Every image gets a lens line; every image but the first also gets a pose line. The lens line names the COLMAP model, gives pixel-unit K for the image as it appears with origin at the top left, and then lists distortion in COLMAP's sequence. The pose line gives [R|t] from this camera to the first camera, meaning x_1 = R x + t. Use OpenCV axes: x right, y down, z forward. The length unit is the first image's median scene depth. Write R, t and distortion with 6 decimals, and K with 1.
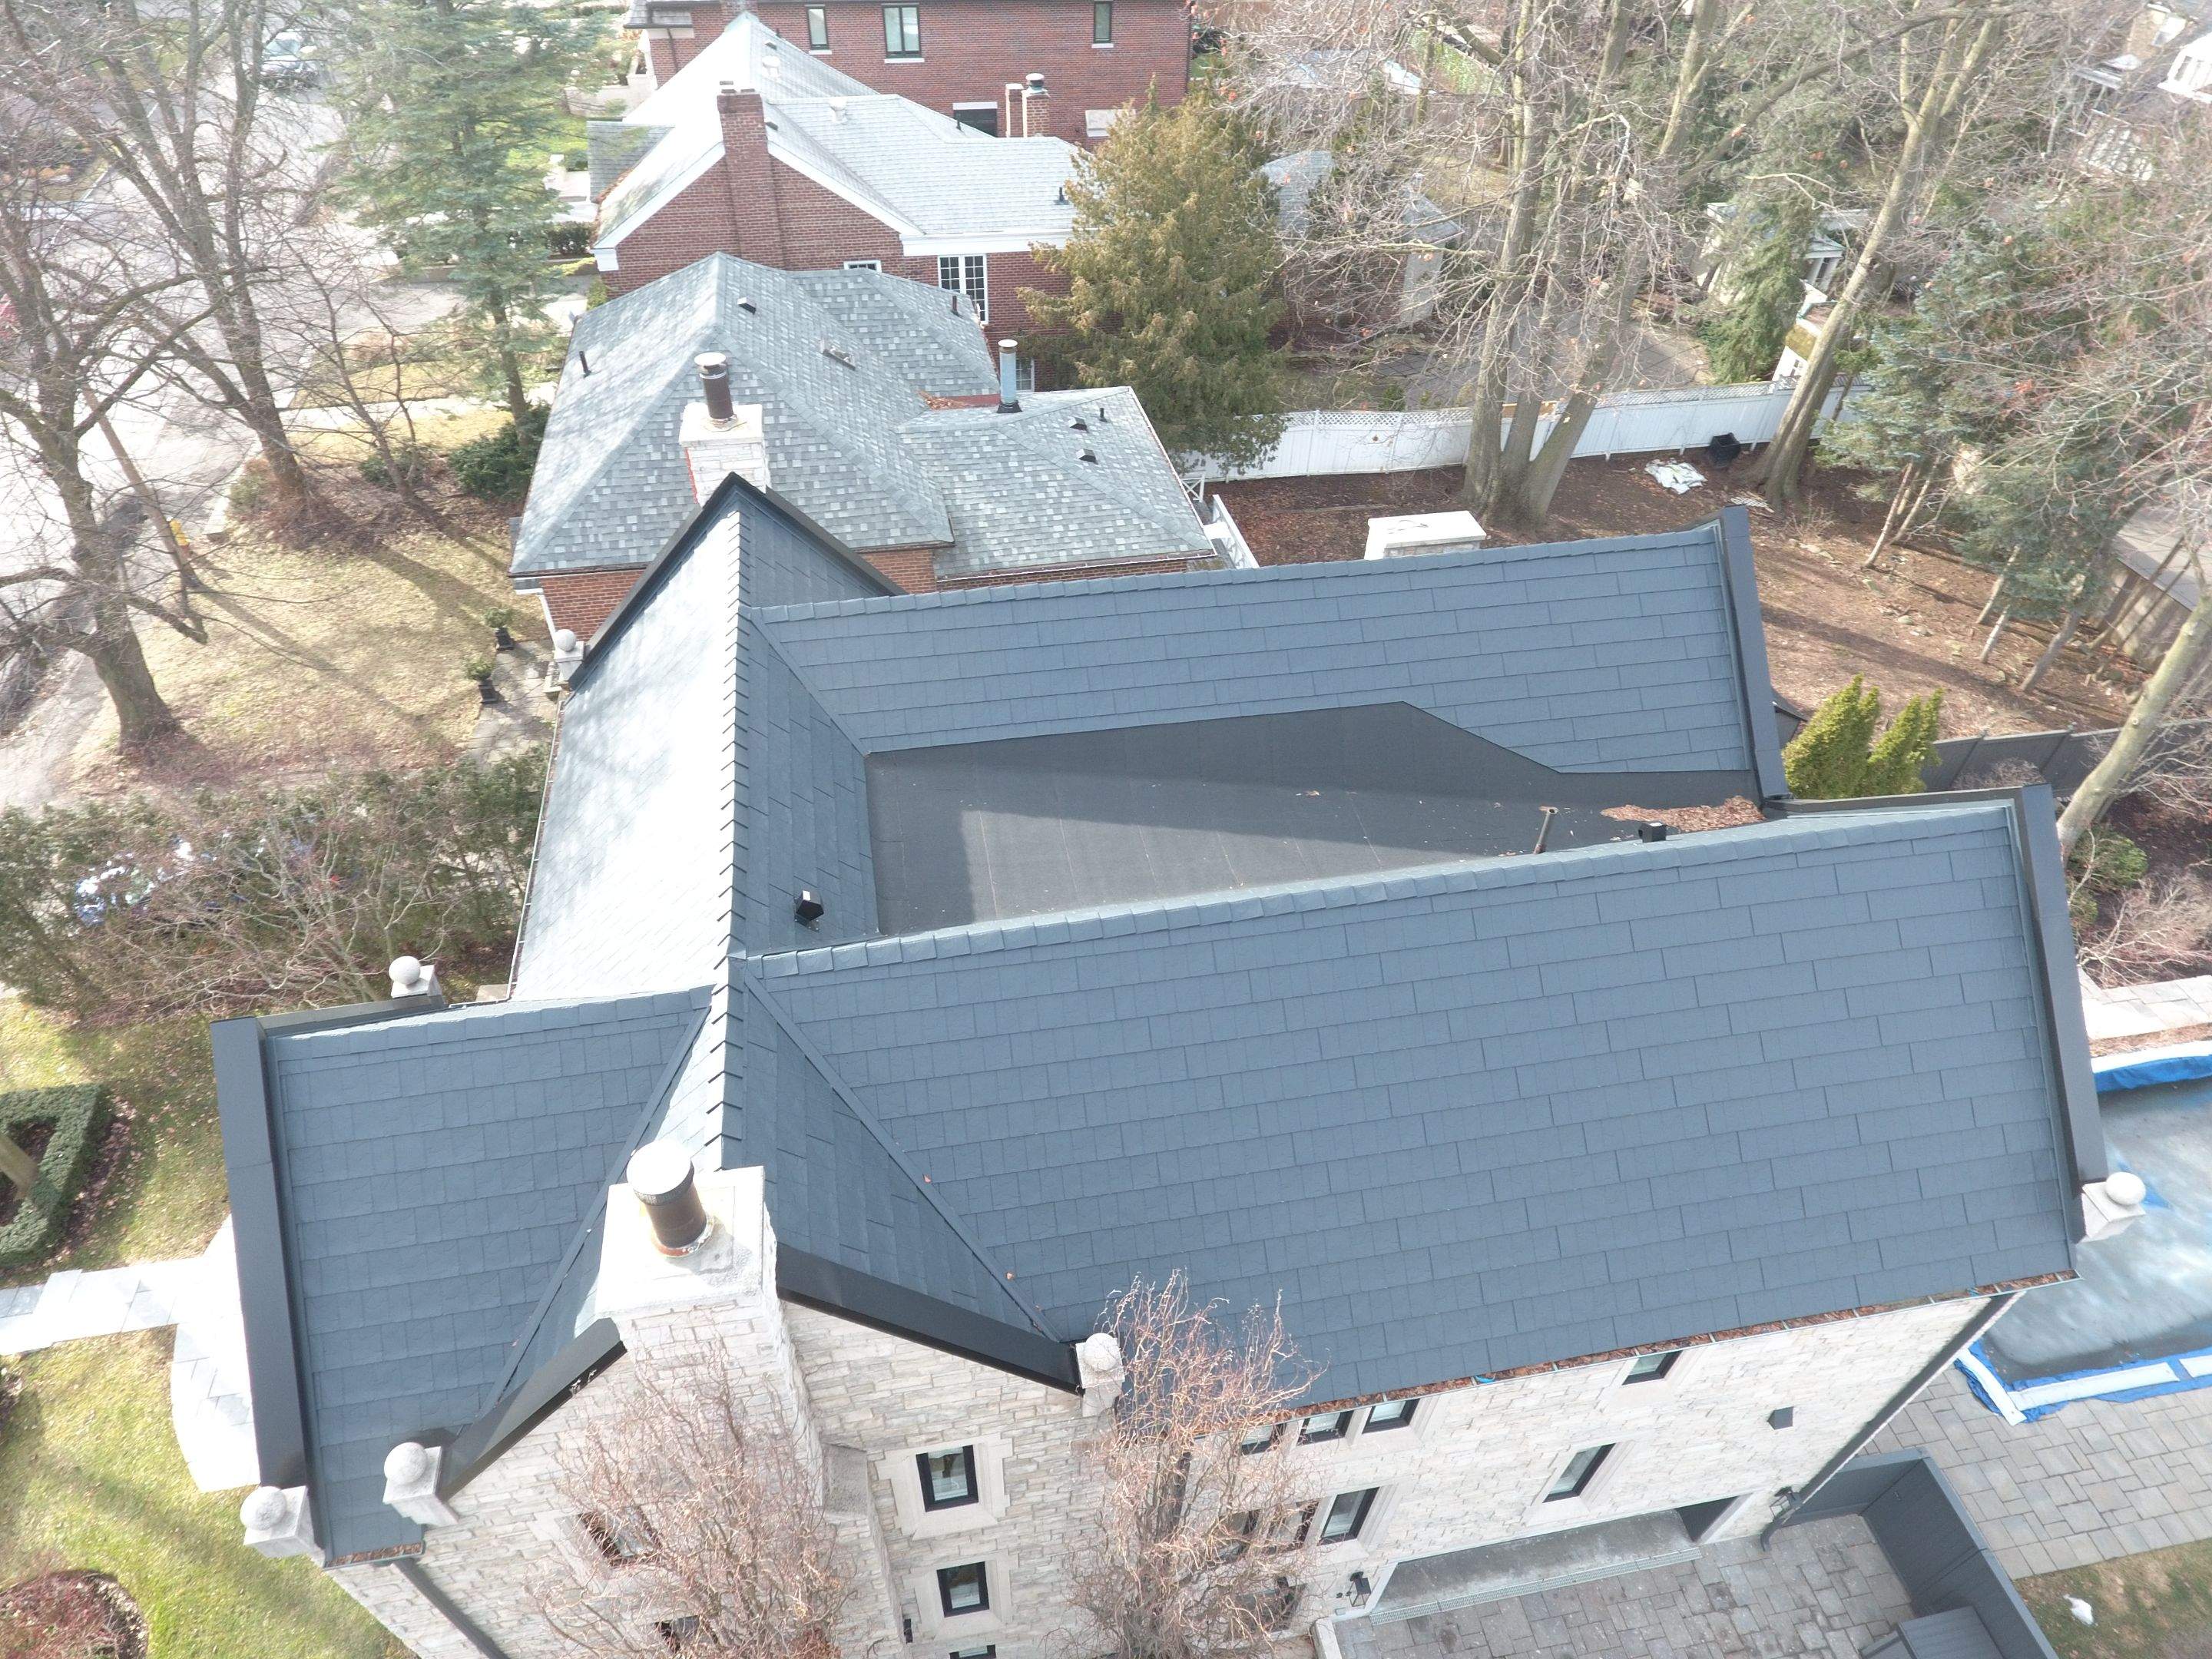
lens RADIAL K [[1277.0, 0, 1073.5], [0, 1277.0, 833.2], [0, 0, 1]] dist [-0.002743, -0.002306]
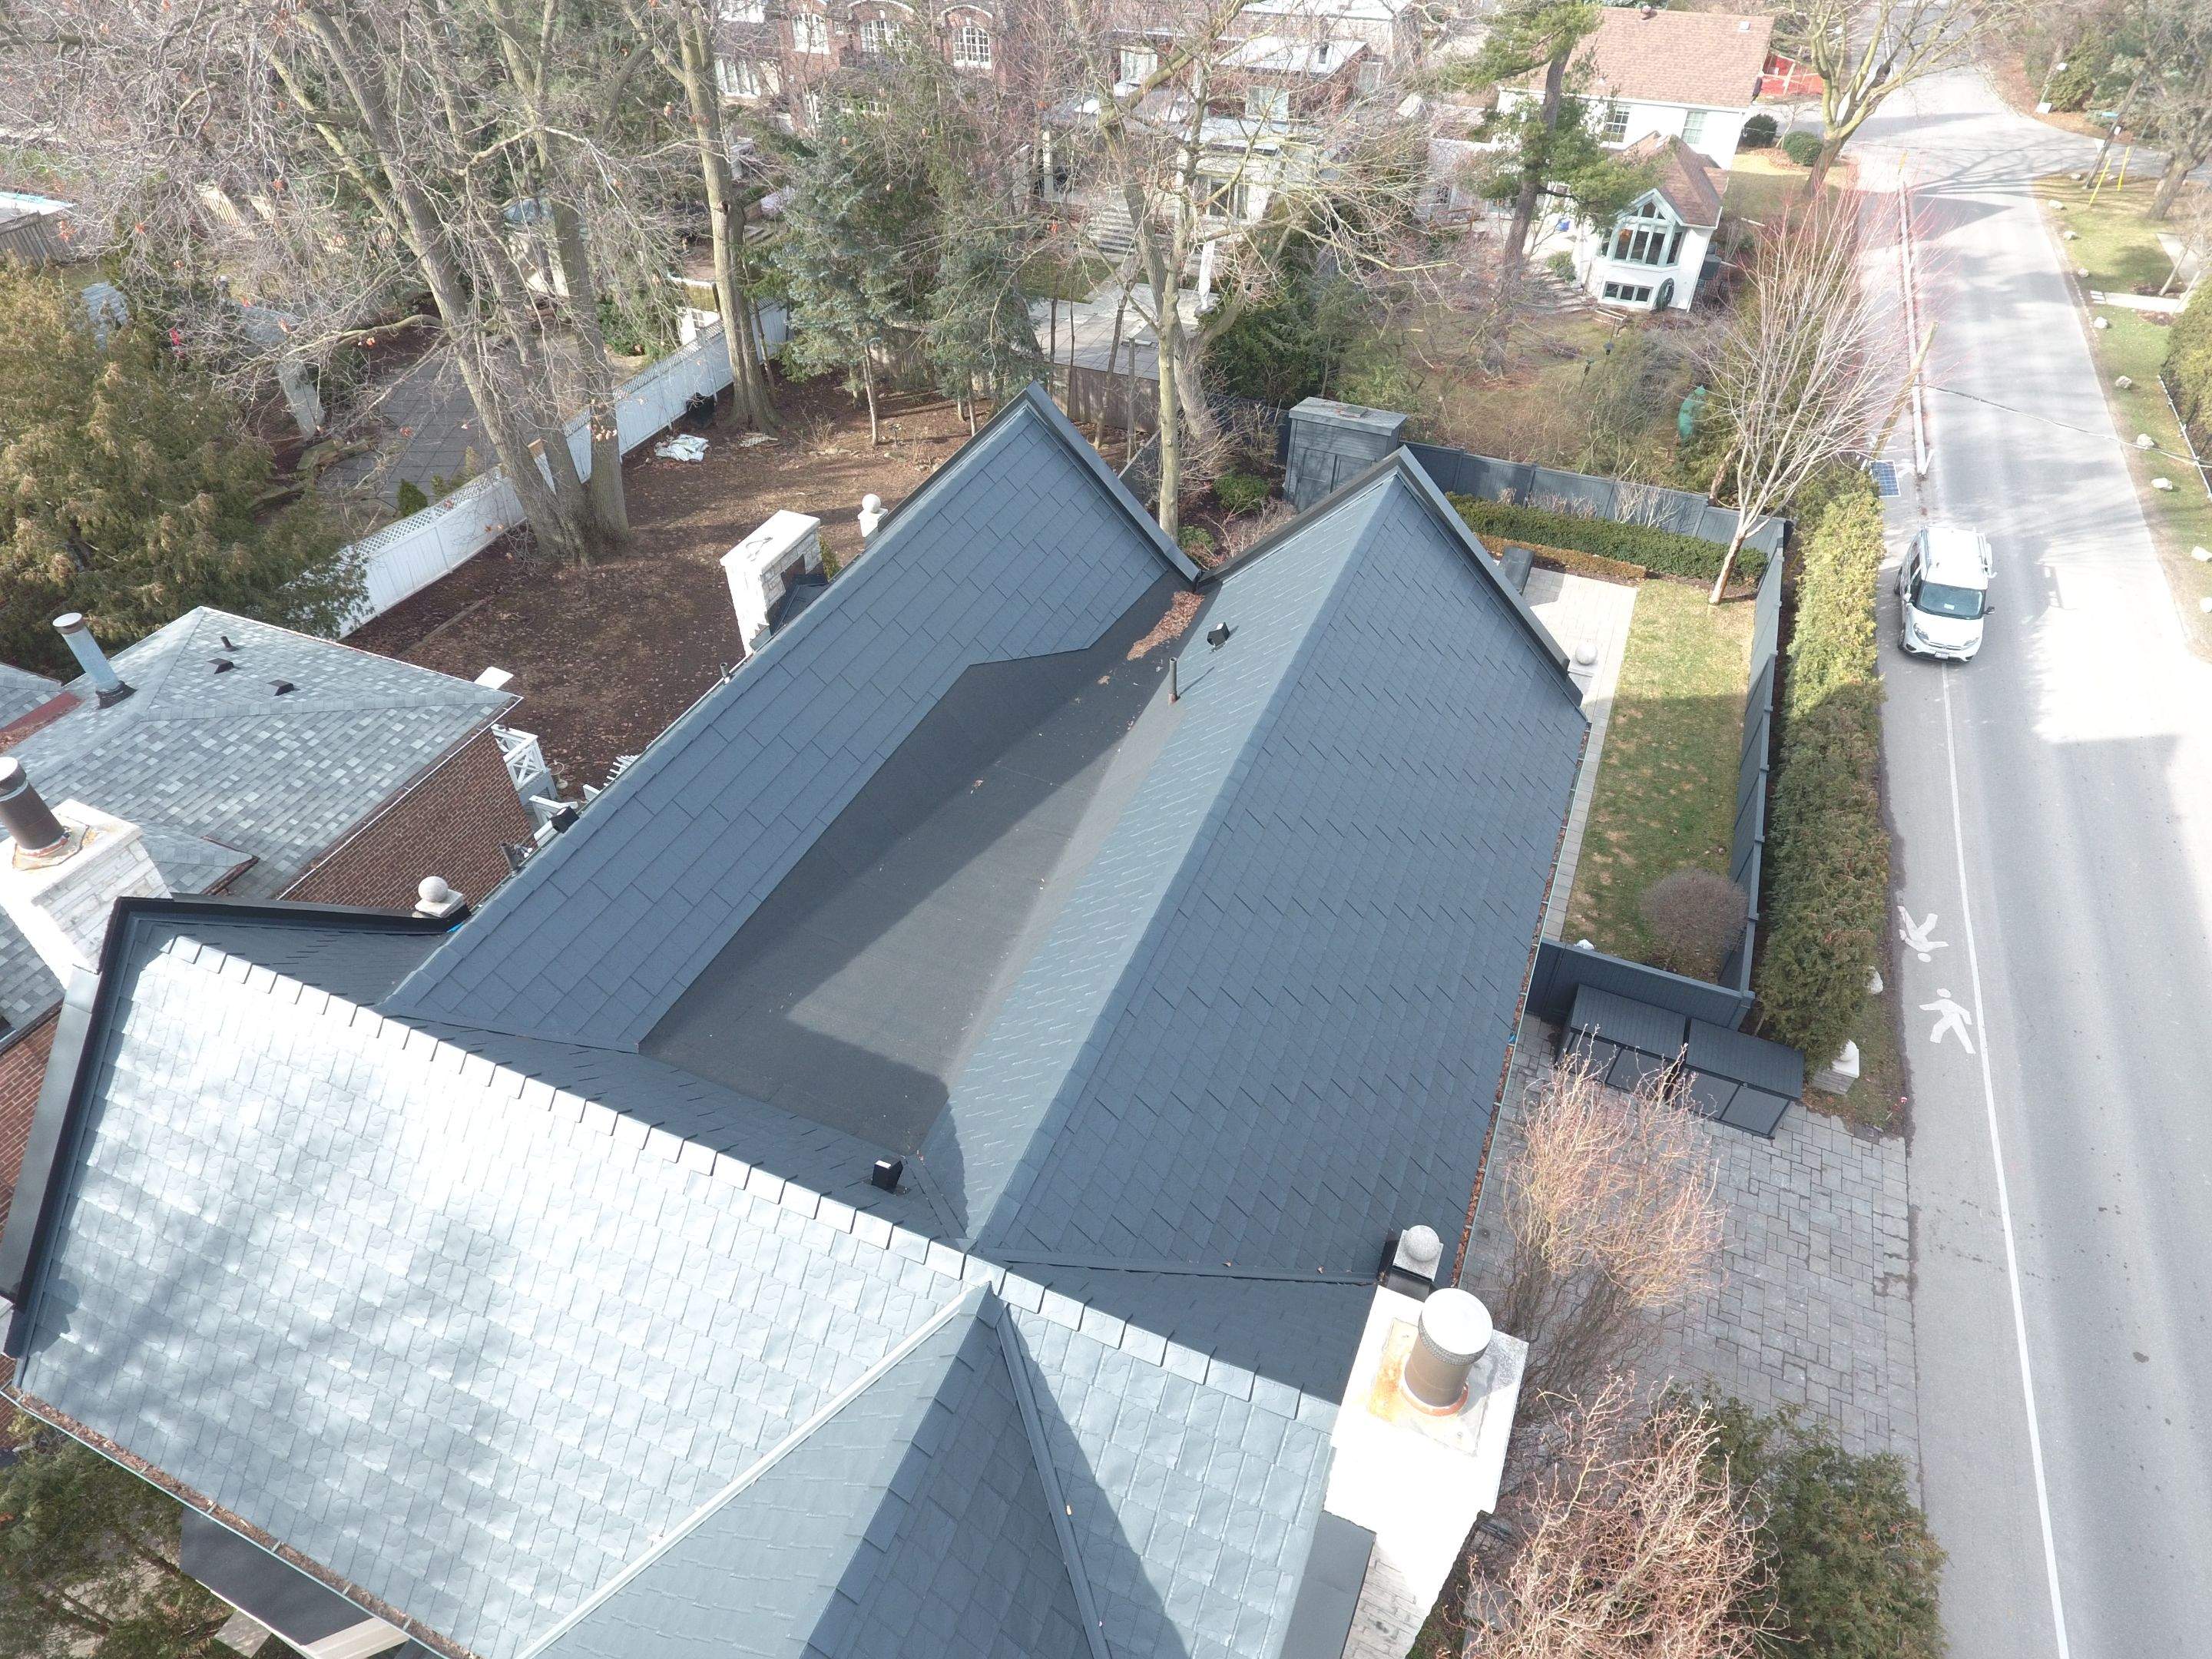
lens RADIAL K [[1290.9, 0, 1088.9], [0, 1290.9, 839.9], [0, 0, 1]] dist [-0.018810, 0.003890]
pose [[0.551362, -0.578898, 0.600731, -0.256841], [0.584808, 0.781727, 0.216569, -0.107045], [-0.594979, 0.231905, 0.769559, 0.122162]]
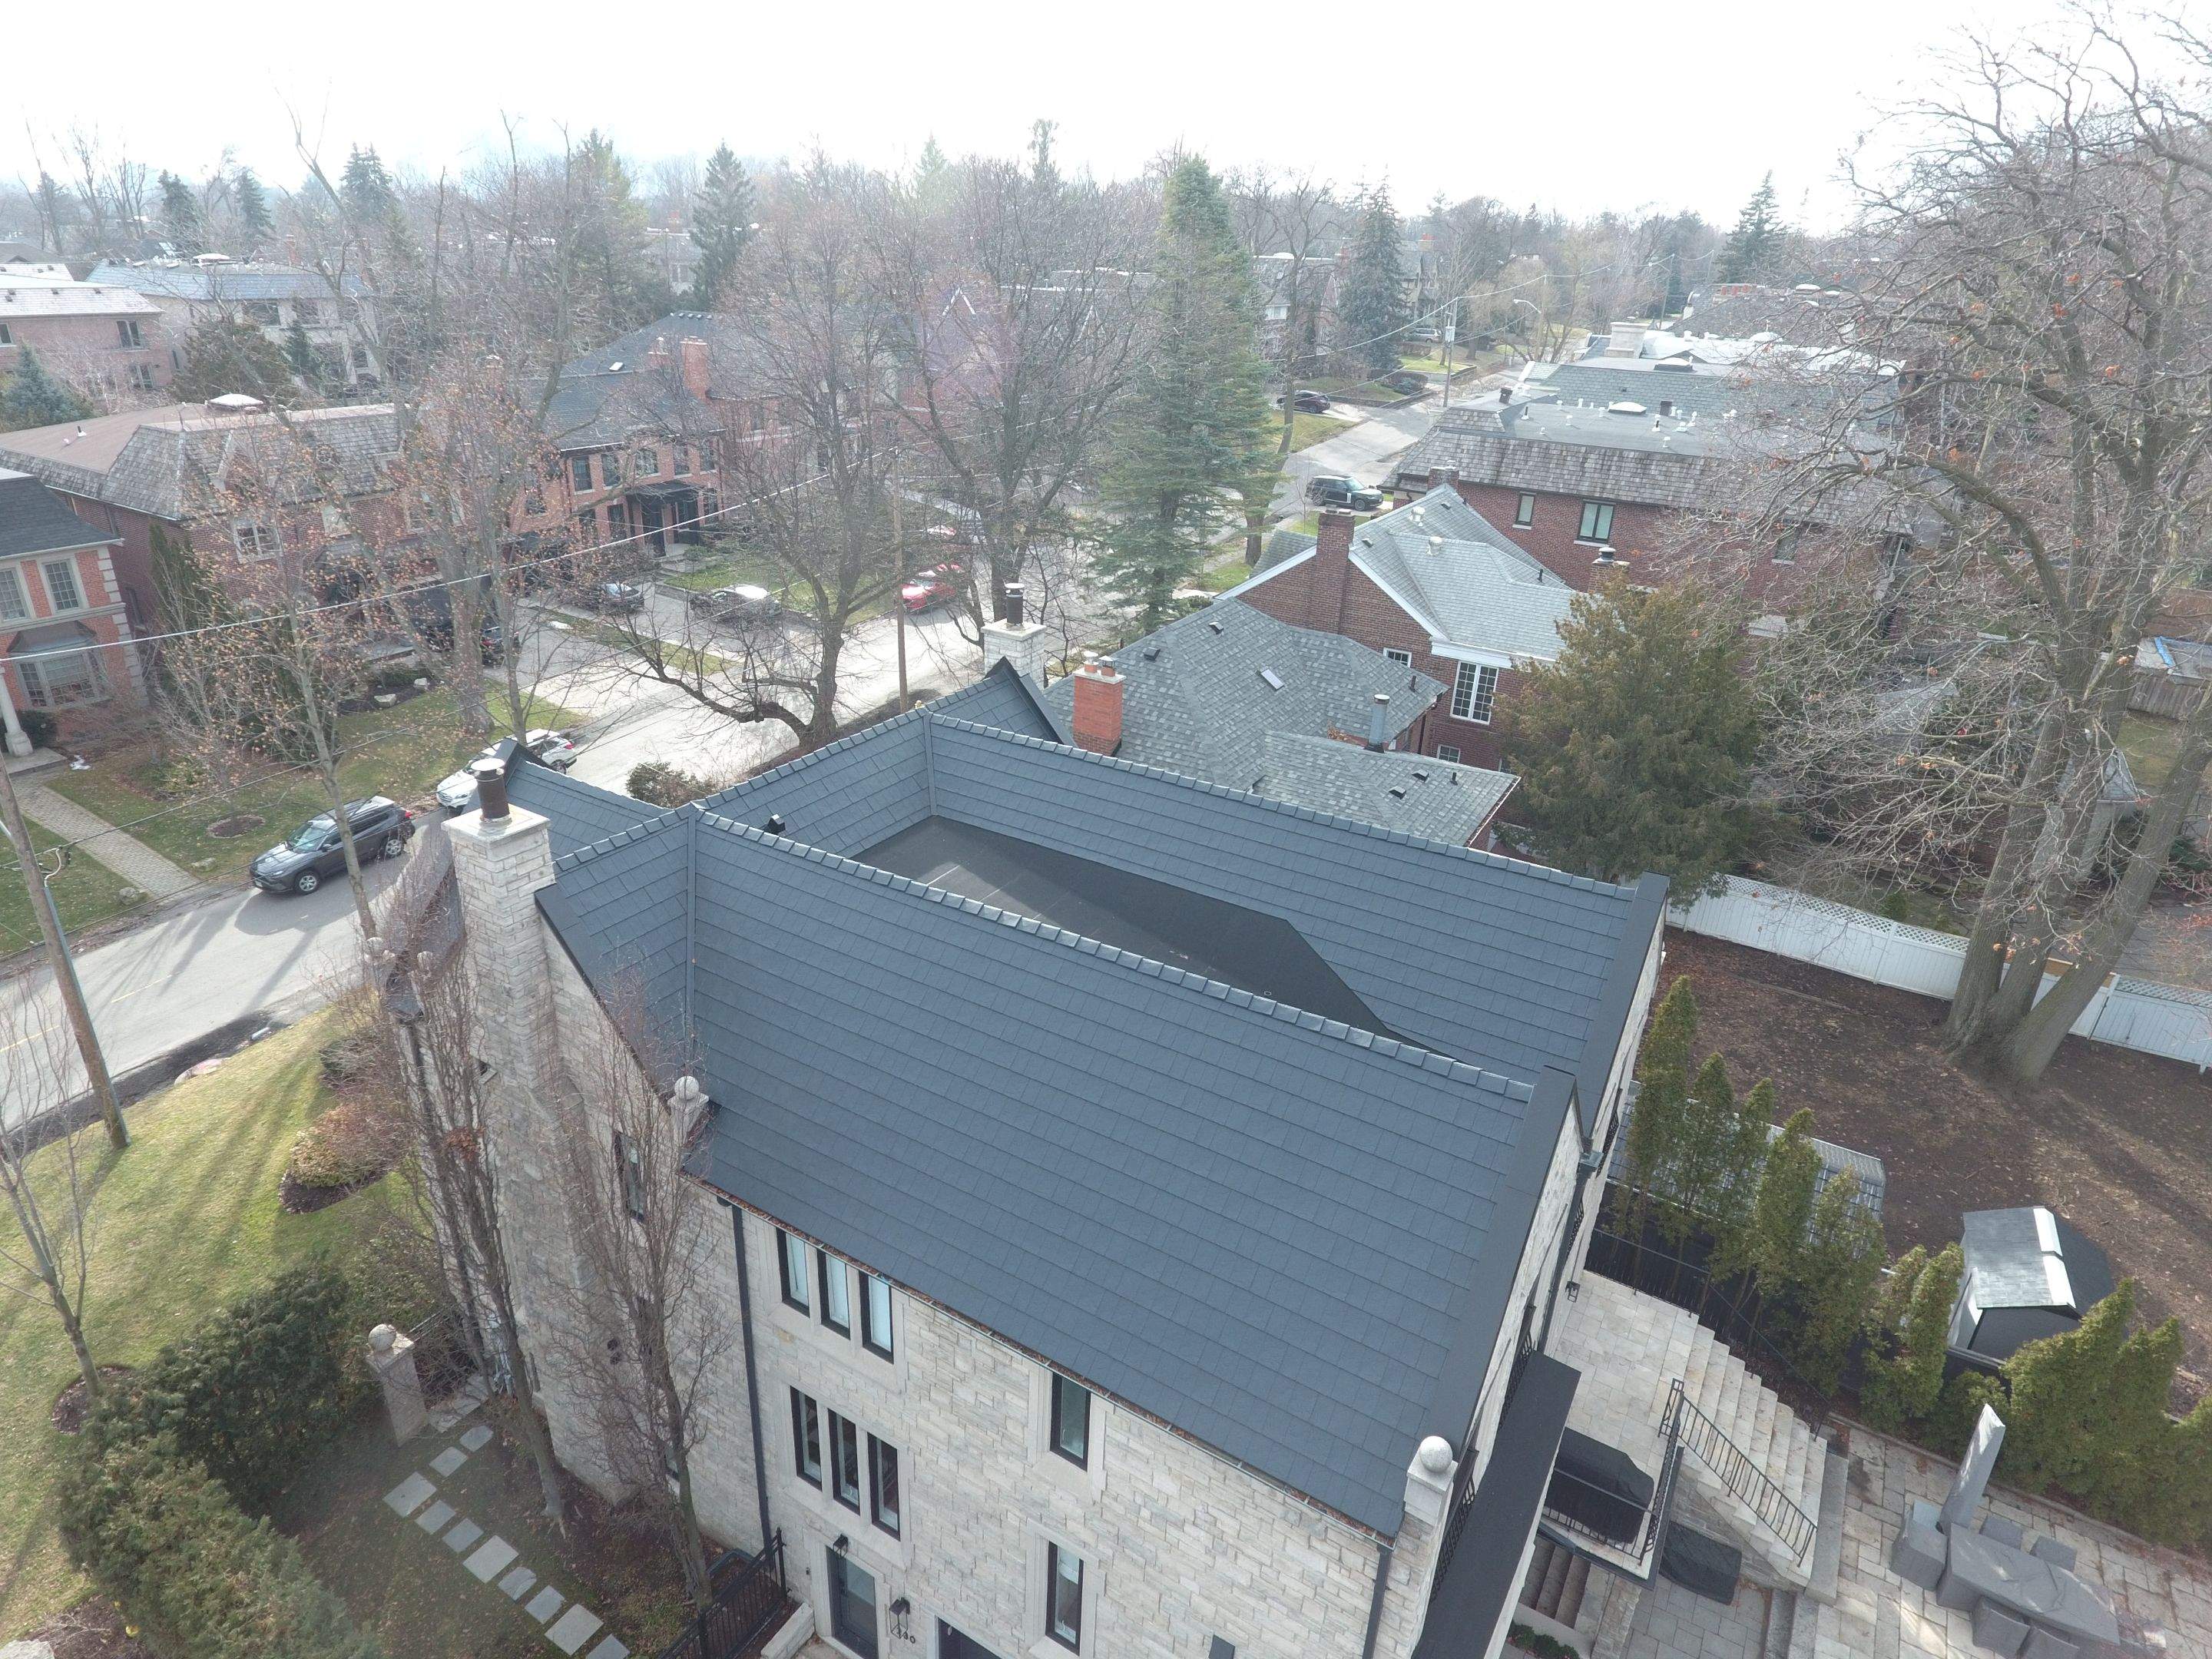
lens RADIAL K [[1271.1, 0, 1082.7], [0, 1271.1, 846.3], [0, 0, 1]] dist [-0.002760, -0.000546]
pose [[0.745295, 0.293608, -0.598607, 0.538687], [-0.472188, 0.866299, -0.162989, 0.080723], [0.470717, 0.404130, 0.784286, -0.039834]]
